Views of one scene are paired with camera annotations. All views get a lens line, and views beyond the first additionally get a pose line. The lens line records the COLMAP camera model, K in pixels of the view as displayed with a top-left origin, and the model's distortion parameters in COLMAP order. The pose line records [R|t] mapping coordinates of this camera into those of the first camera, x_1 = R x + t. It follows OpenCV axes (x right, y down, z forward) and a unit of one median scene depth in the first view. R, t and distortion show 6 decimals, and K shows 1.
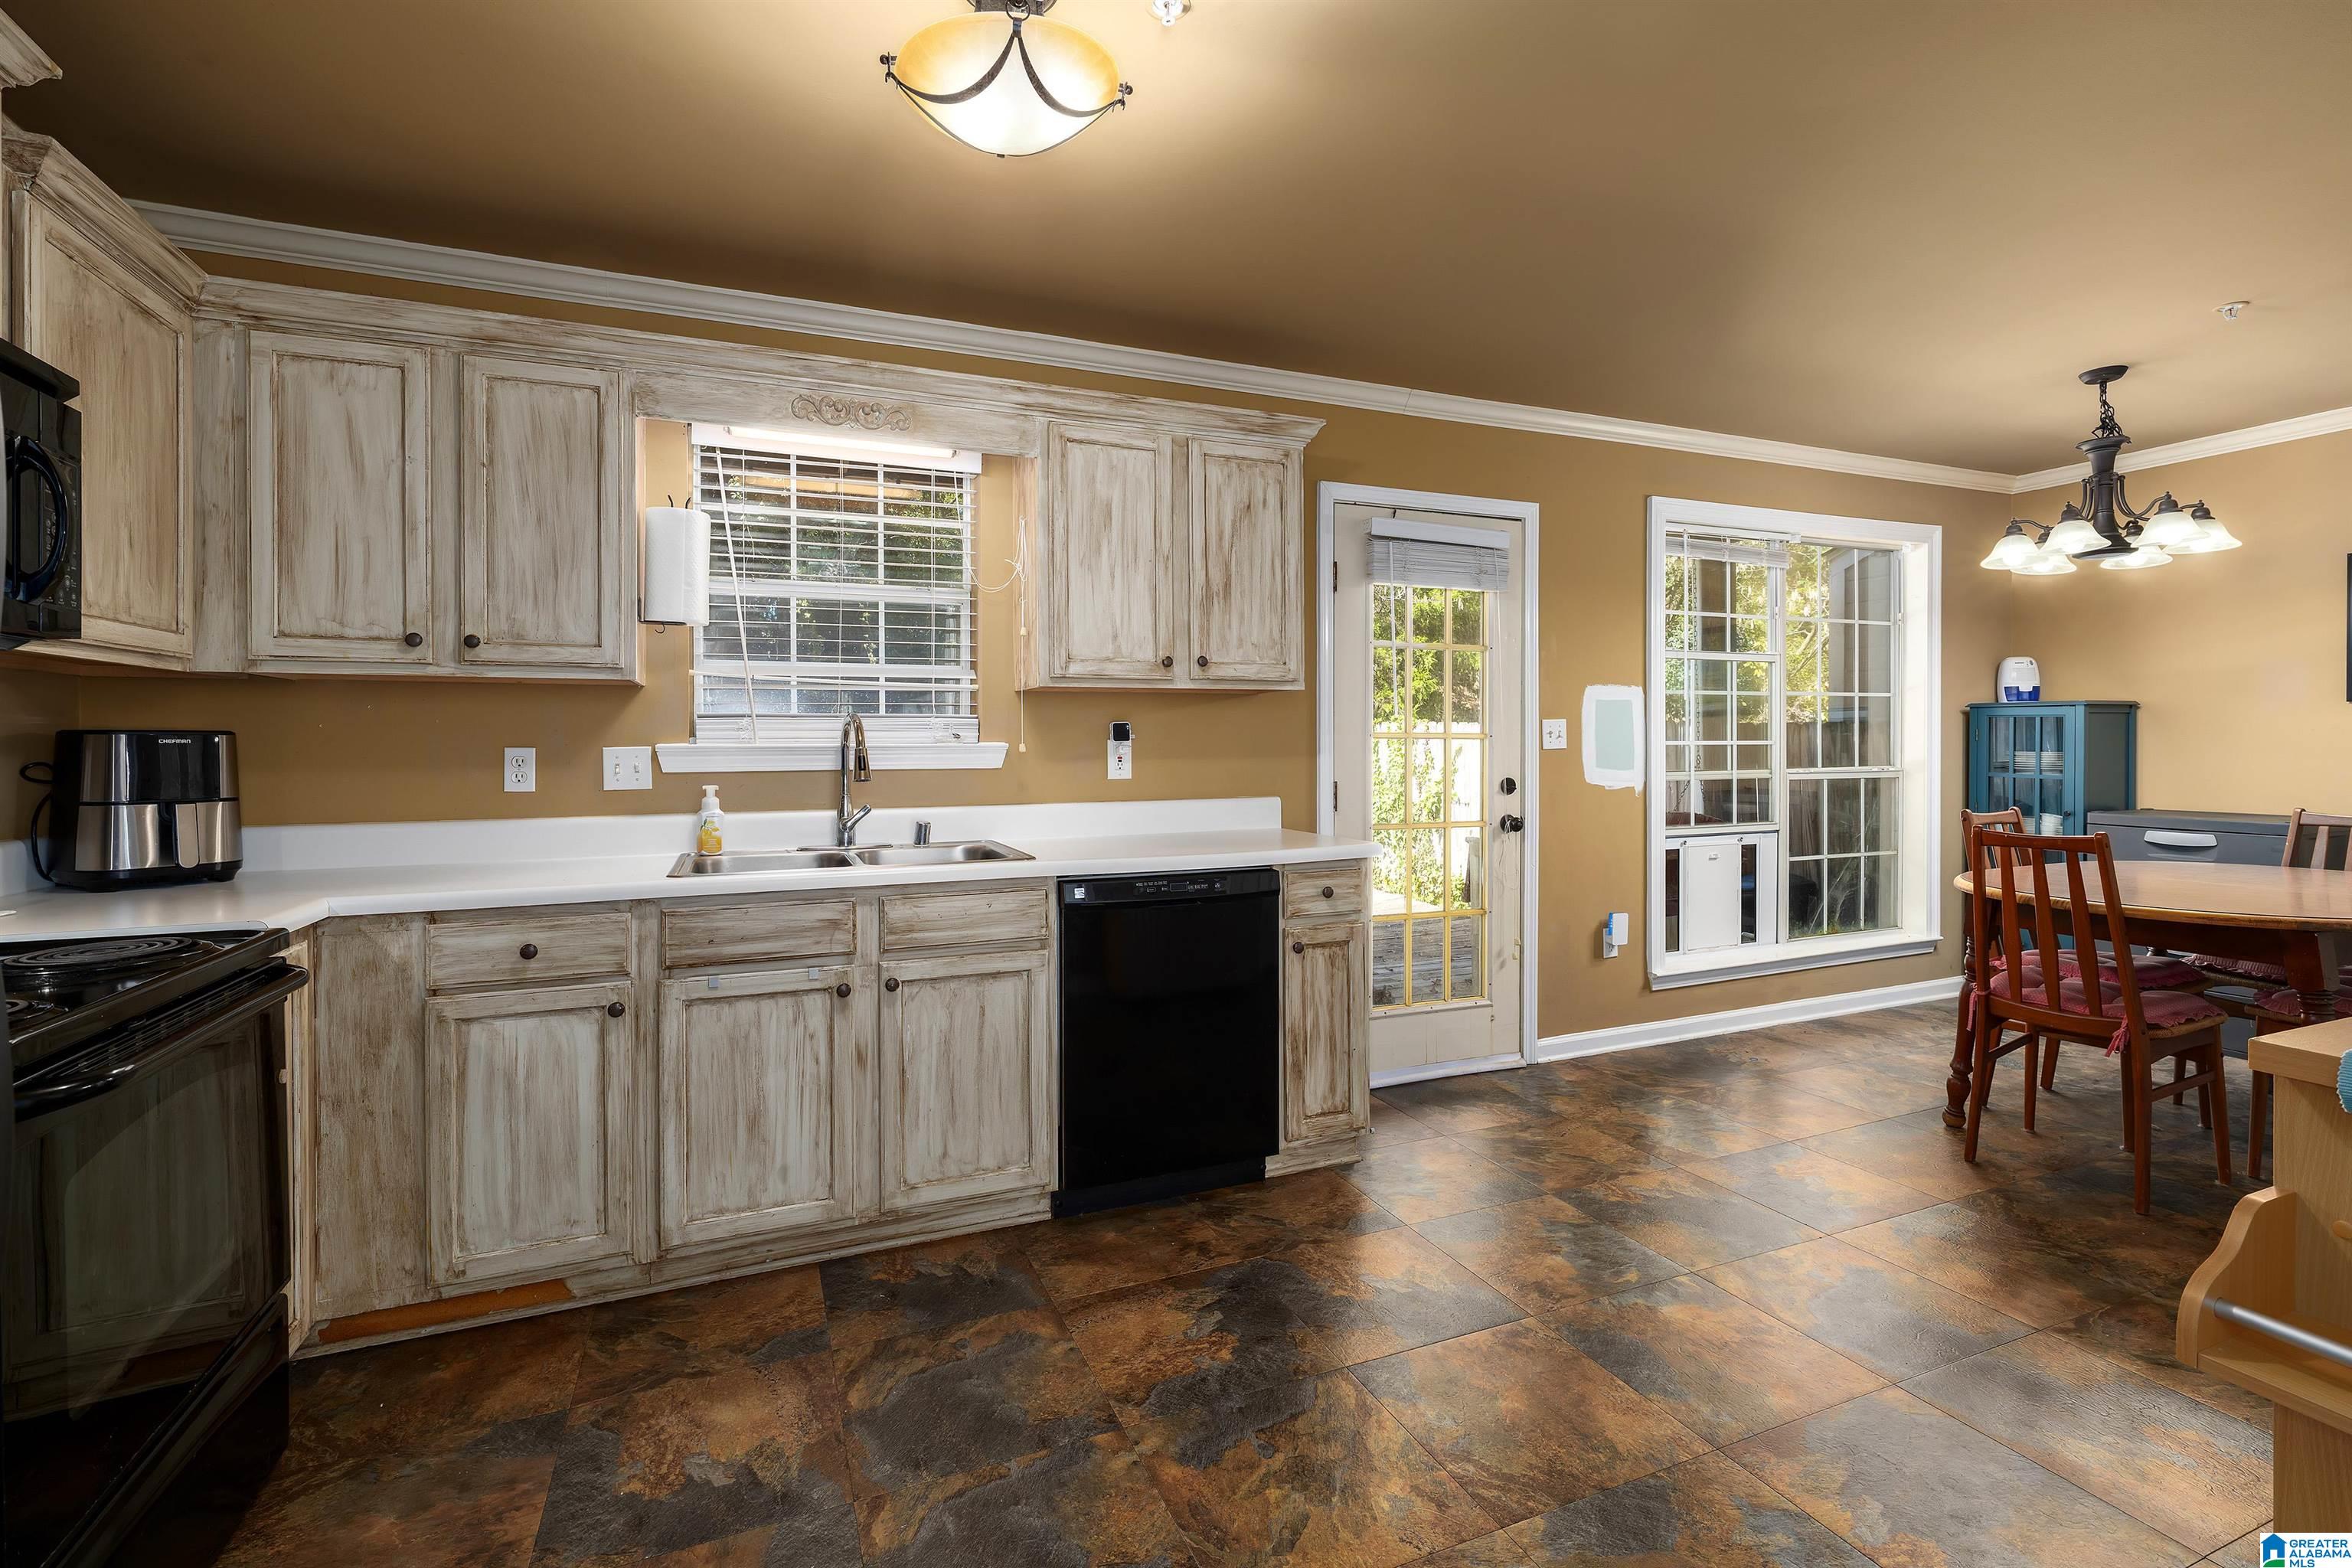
lens RADIAL K [[1050.3, 0, 1185.9], [0, 1050.3, 742.5], [0, 0, 1]] dist [-0.001134, 0.000145]
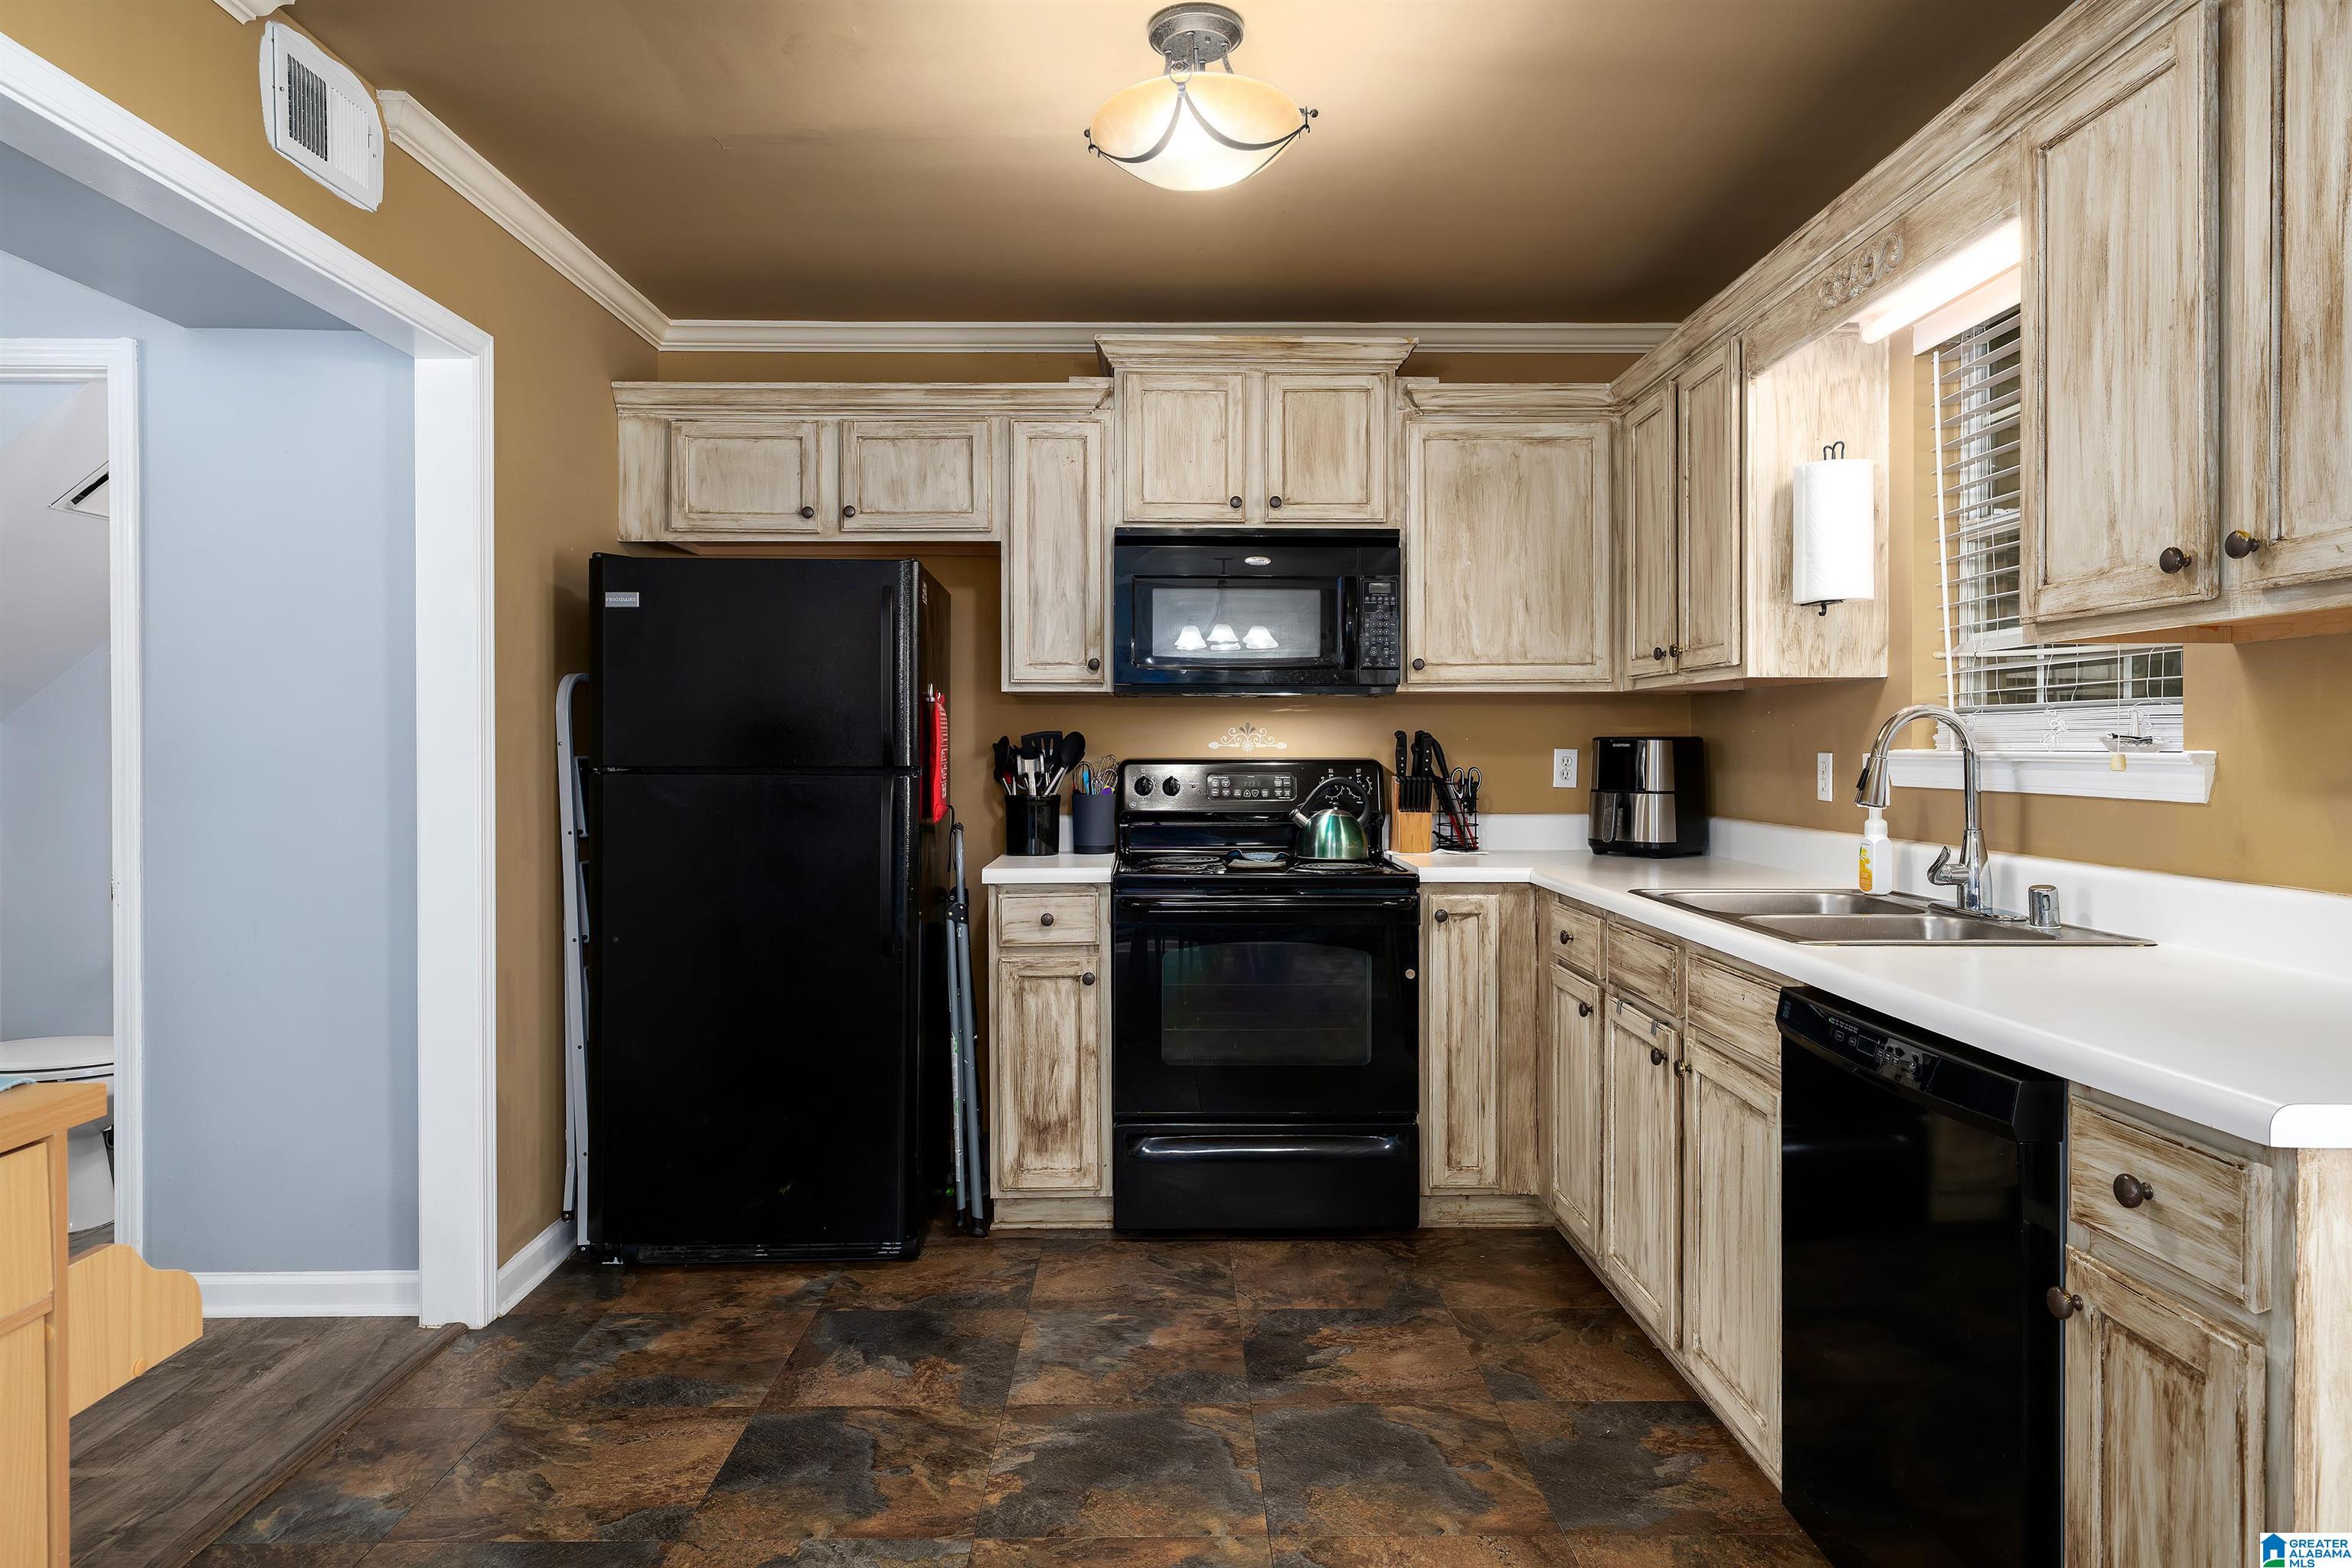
lens RADIAL K [[1446.8, 0, 1175.9], [0, 1446.8, 752.0], [0, 0, 1]] dist [-0.000417, 0.000011]
pose [[-0.377033, 0.008453, -0.926161, 0.682857], [0.001819, 0.999963, 0.008386, -0.006610], [0.926198, 0.001477, -0.377034, 0.873896]]
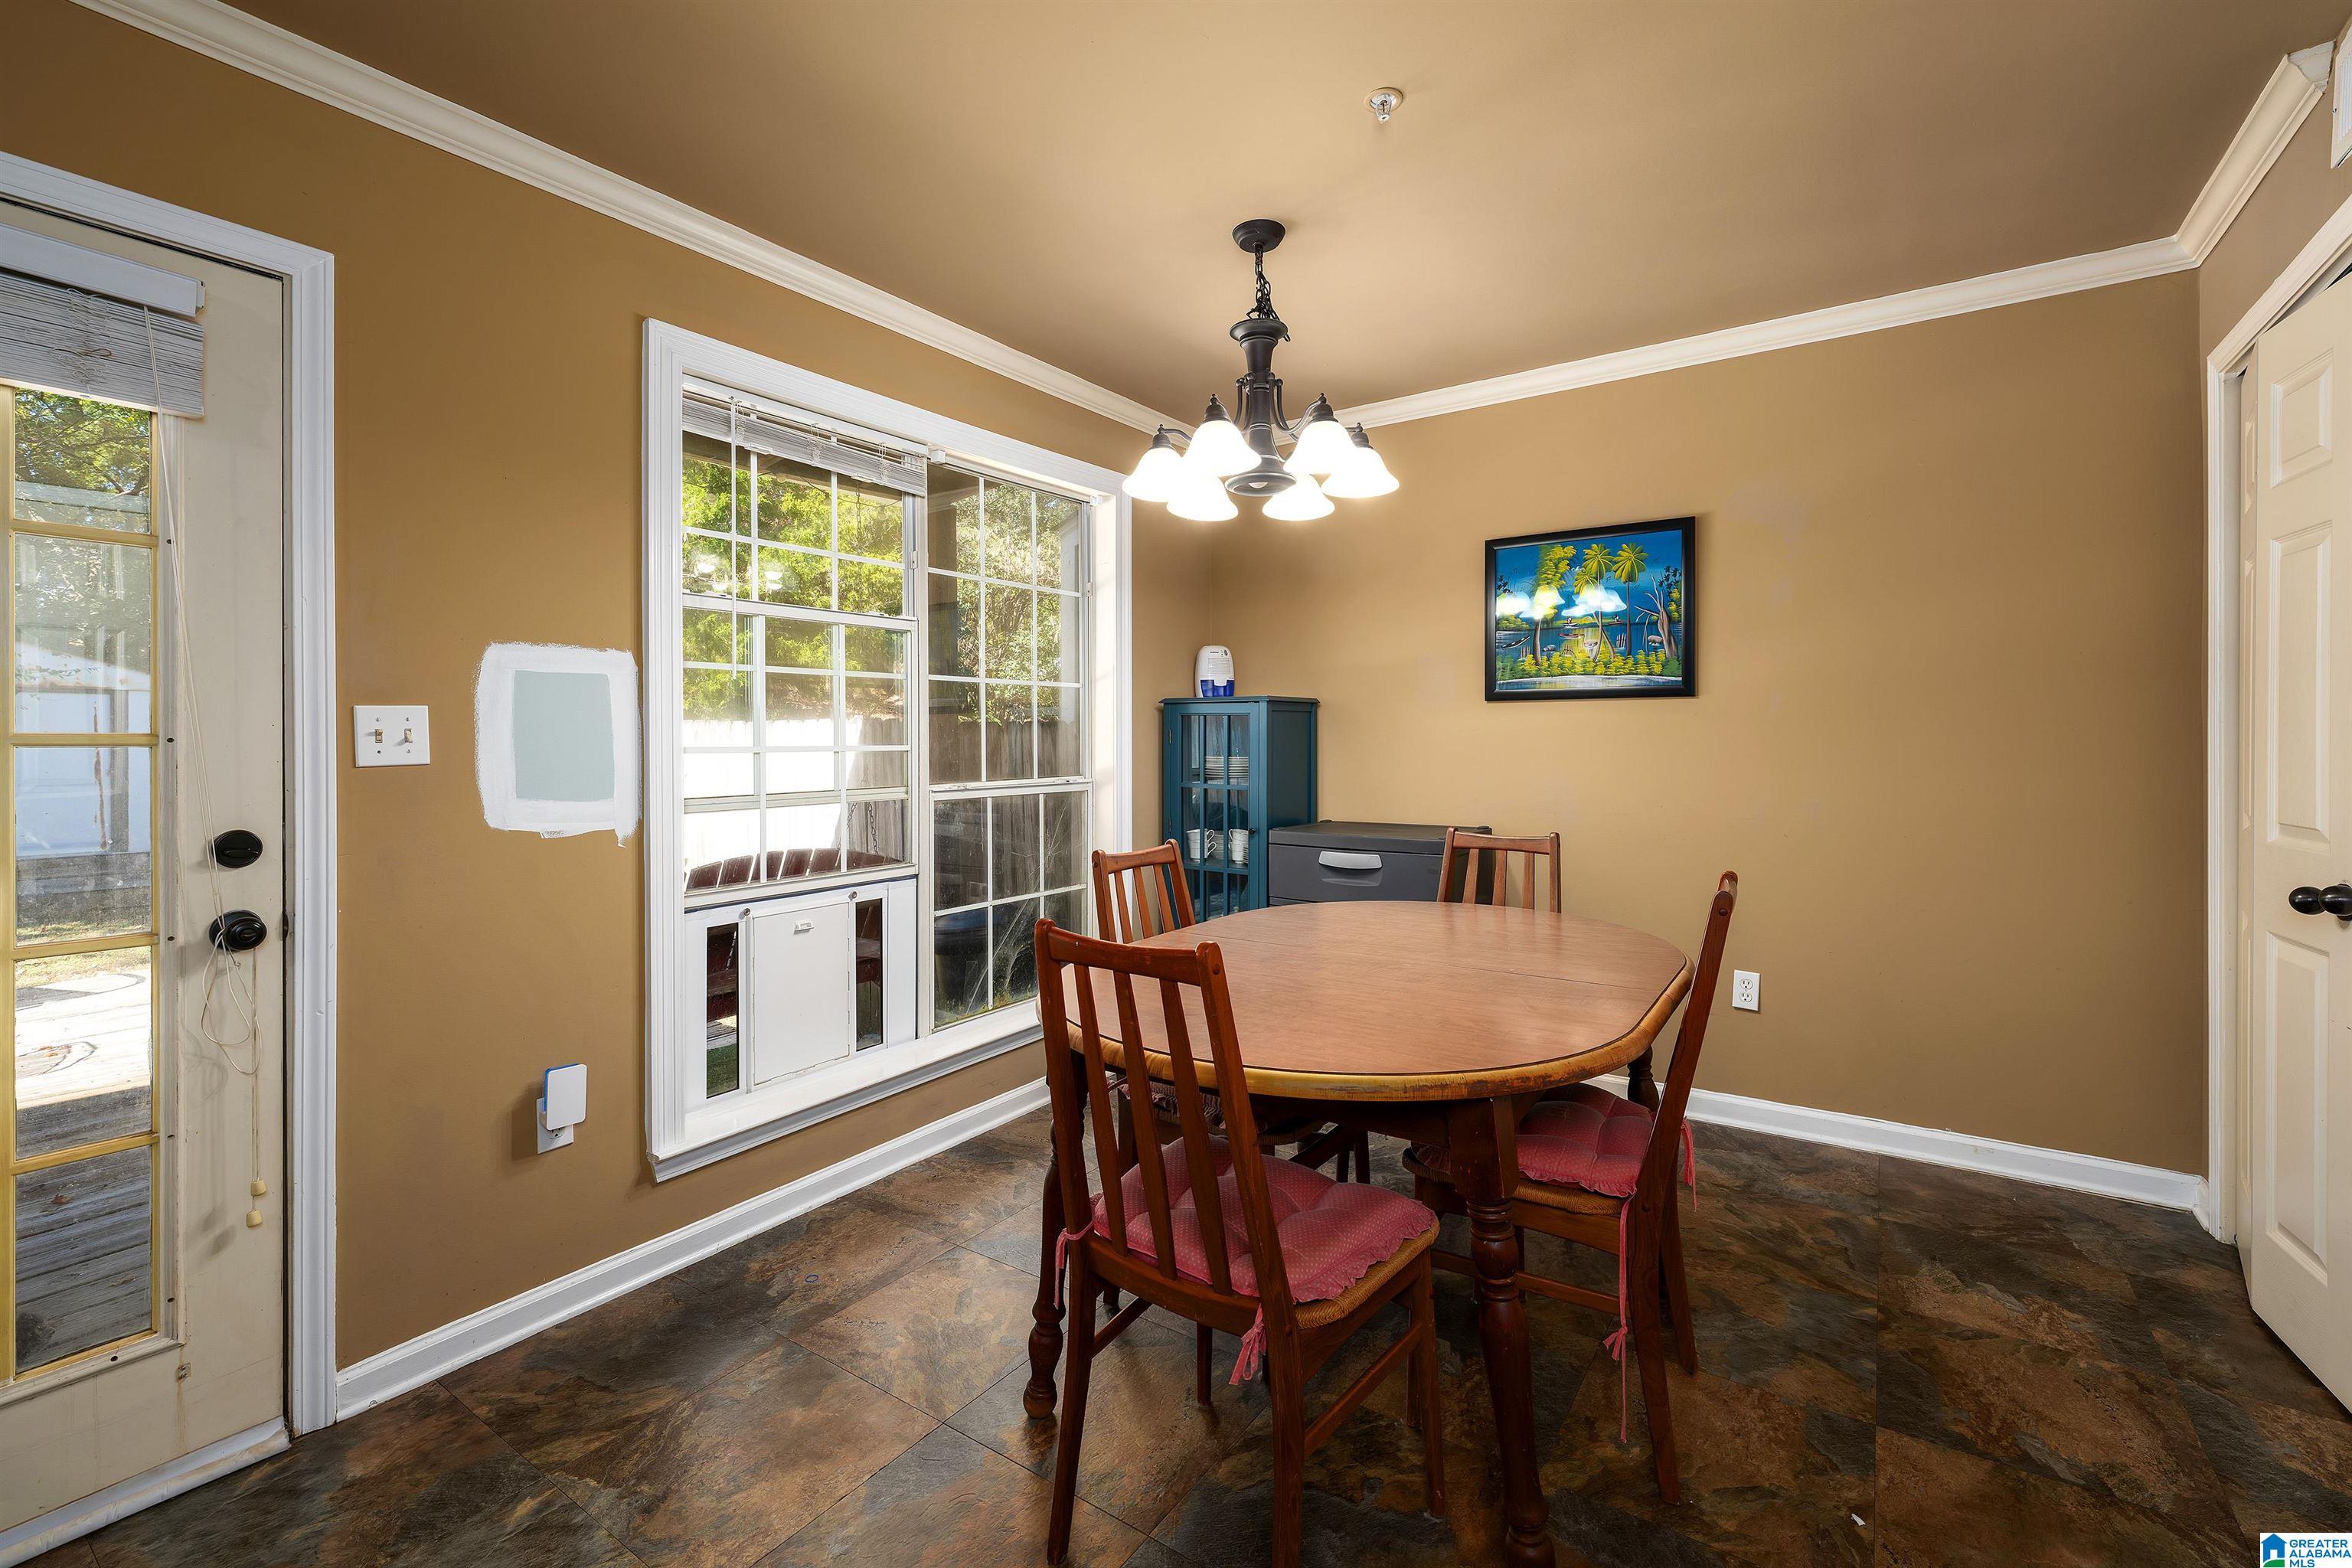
lens RADIAL K [[1003.5, 0, 1188.0], [0, 1003.5, 741.1], [0, 0, 1]] dist [-0.000901, -0.000729]
pose [[0.840868, -0.002513, 0.541234, 0.558094], [0.002886, 0.999996, 0.000161, -0.006192], [-0.541232, 0.001427, 0.840872, 0.544137]]
